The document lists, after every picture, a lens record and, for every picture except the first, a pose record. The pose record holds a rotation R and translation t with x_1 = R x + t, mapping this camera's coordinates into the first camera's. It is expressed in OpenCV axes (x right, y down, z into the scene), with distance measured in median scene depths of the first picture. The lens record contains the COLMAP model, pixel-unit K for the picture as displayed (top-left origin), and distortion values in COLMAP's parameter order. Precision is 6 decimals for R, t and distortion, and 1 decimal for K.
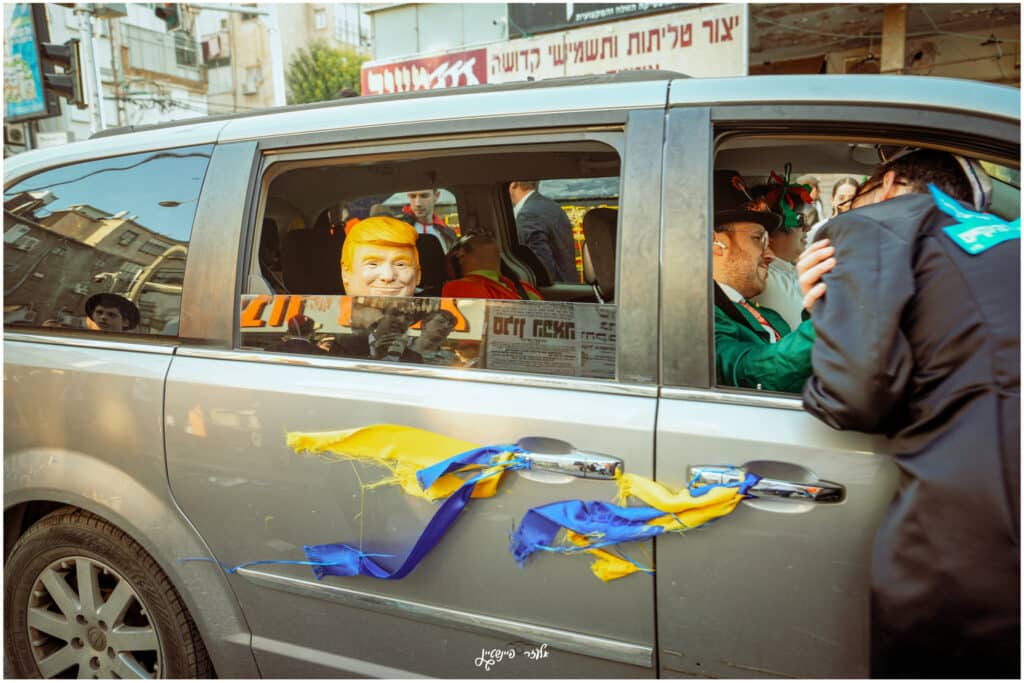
lens RADIAL K [[780.1, 0, 516.7], [0, 780.1, 337.9], [0, 0, 1]] dist [-0.006314, 0.068107]
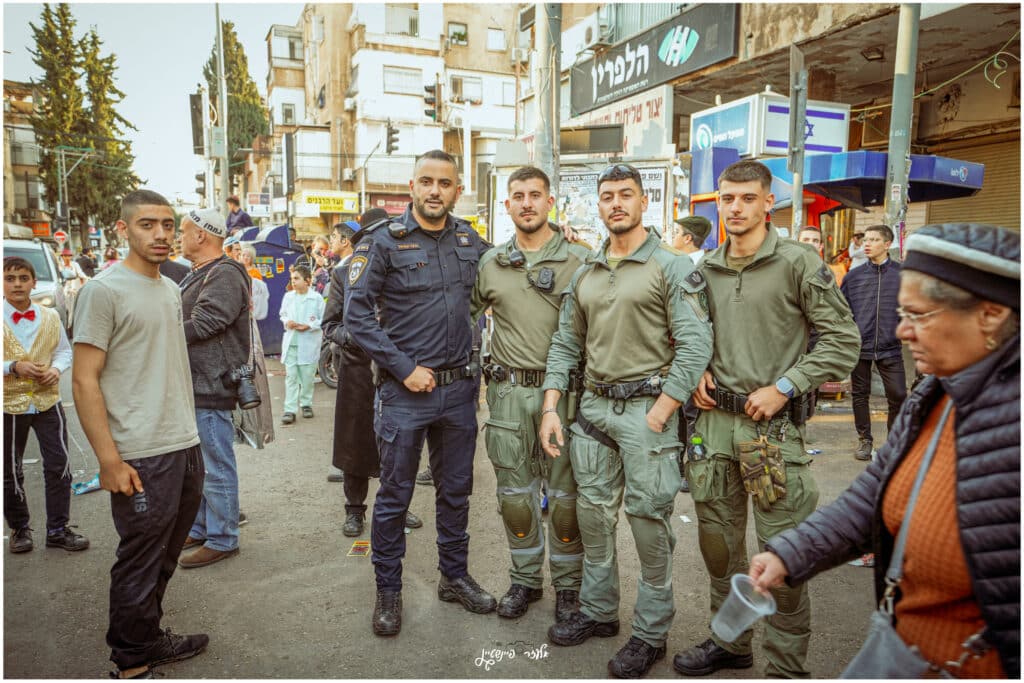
lens RADIAL K [[780.1, 0, 514.9], [0, 780.1, 342.4], [0, 0, 1]] dist [-0.006314, 0.068107]
pose [[0.764293, 0.107596, -0.635829, 0.408774], [-0.115847, 0.992851, 0.028759, -0.016552], [0.634378, 0.051678, 0.771294, -0.030604]]
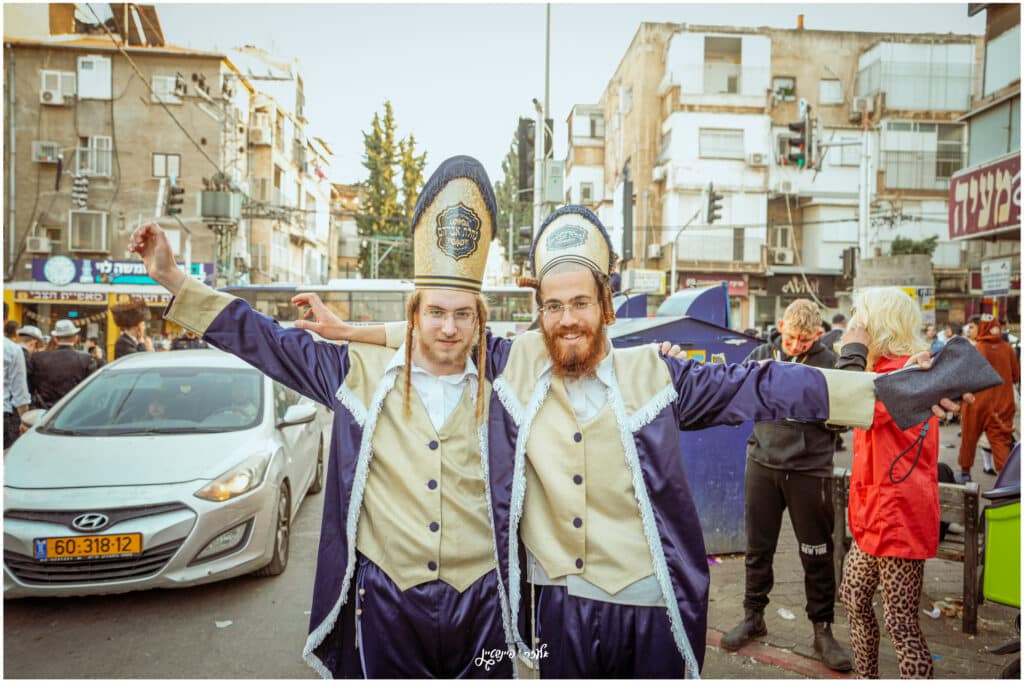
lens RADIAL K [[759.7, 0, 516.9], [0, 759.7, 344.9], [0, 0, 1]] dist [-0.011242, 0.066140]
pose [[0.508585, 0.047878, -0.859679, 0.191758], [-0.146737, 0.988666, -0.031748, -0.022820], [0.848416, 0.142294, 0.509846, 0.063054]]
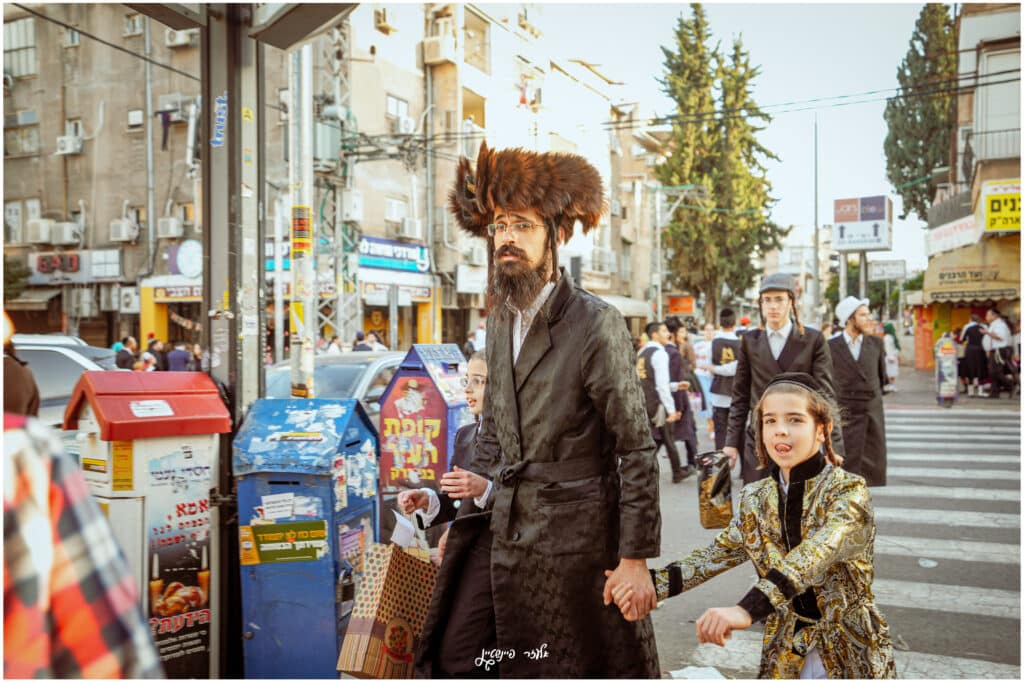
lens RADIAL K [[850.7, 0, 558.1], [0, 850.7, 338.5], [0, 0, 1]] dist [0.025410, 0.019790]
pose [[0.054134, 0.037803, -0.997818, -0.140724], [-0.127058, 0.991421, 0.030667, -0.063161], [0.990417, 0.125120, 0.058473, 0.437222]]
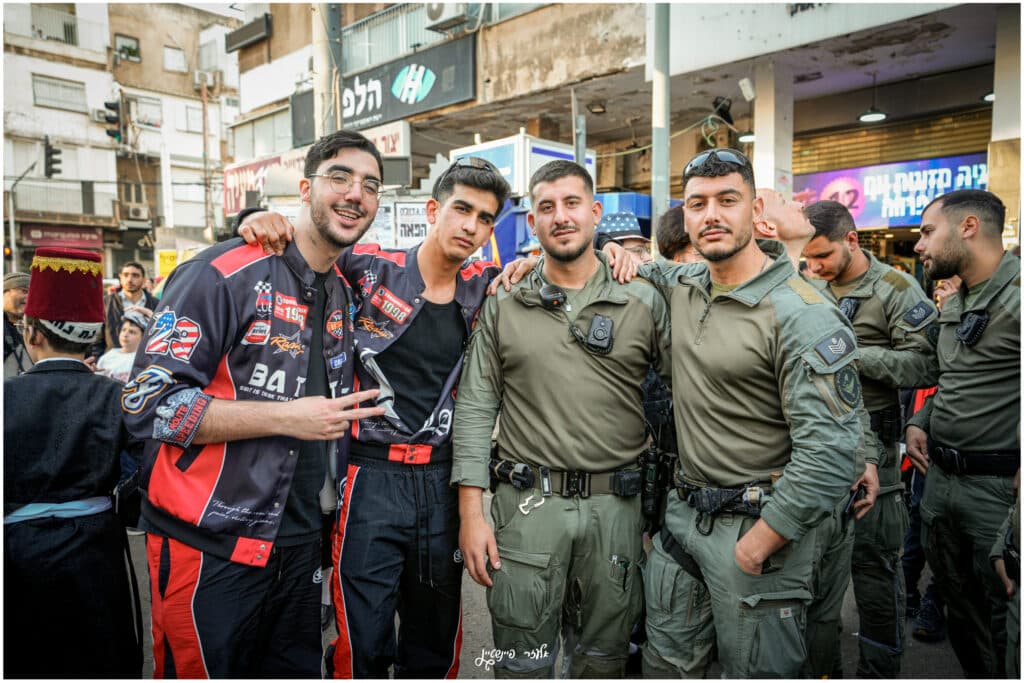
lens RADIAL K [[780.1, 0, 514.7], [0, 780.1, 342.3], [0, 0, 1]] dist [-0.006314, 0.068107]
pose [[0.954758, 0.043551, -0.294177, 0.365761], [-0.061527, 0.996743, -0.052129, -0.014423], [0.290949, 0.067870, 0.954328, -0.038438]]
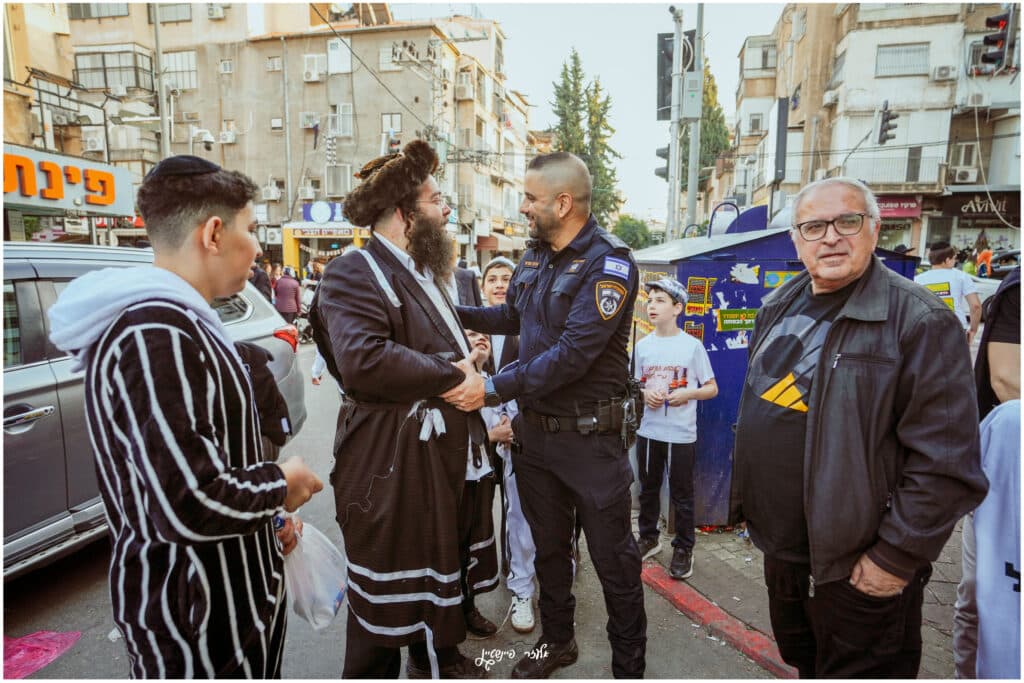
lens RADIAL K [[624.6, 0, 513.4], [0, 624.6, 347.5], [0, 0, 1]] dist [-0.033042, 0.043457]
pose [[0.250477, 0.167842, -0.953462, 0.154626], [-0.144121, 0.980348, 0.134714, -0.028068], [0.957335, 0.103671, 0.269744, 0.110889]]
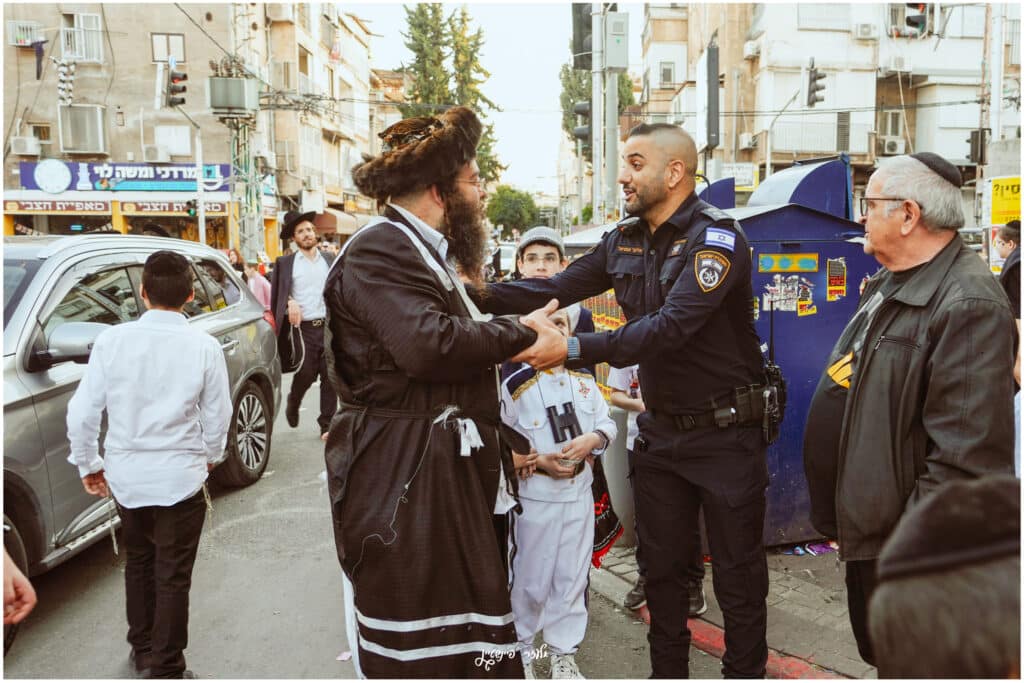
lens RADIAL K [[842.0, 0, 612.5], [0, 842.0, 339.3], [0, 0, 1]] dist [-0.051675, 0.064980]
pose [[0.527862, 0.124583, -0.840143, 0.157957], [-0.129025, 0.989465, 0.065659, -0.024581], [0.839473, 0.073741, 0.538375, 0.092909]]
